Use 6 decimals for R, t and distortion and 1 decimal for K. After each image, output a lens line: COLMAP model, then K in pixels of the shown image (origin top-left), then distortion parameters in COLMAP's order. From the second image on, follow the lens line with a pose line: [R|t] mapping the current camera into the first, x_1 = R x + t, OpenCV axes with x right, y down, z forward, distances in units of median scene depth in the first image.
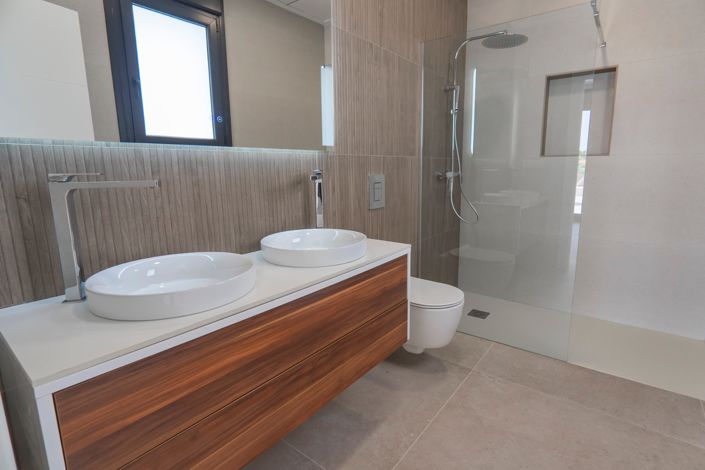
lens RADIAL K [[348.5, 0, 362.2], [0, 348.5, 230.8], [0, 0, 1]] dist [-0.011775, 0.000418]
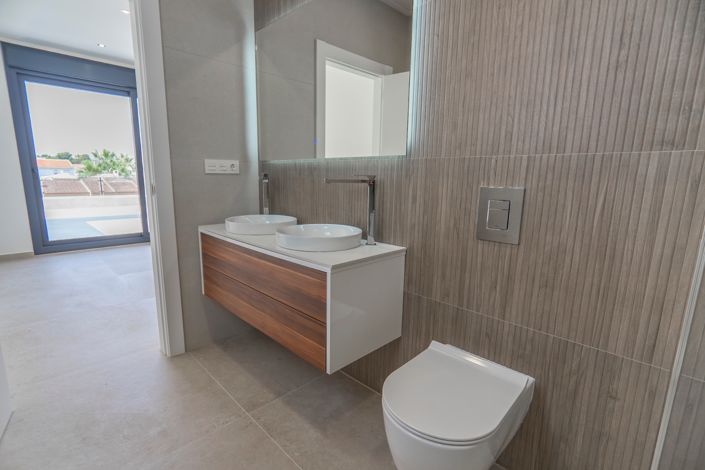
lens RADIAL K [[334.7, 0, 353.6], [0, 334.7, 239.4], [0, 0, 1]] dist [-0.001806, 0.000353]
pose [[-0.127343, 0.195135, -0.972474, 0.885092], [-0.193046, 0.956831, 0.217275, -0.200333], [0.972891, 0.215400, -0.084176, 1.084099]]
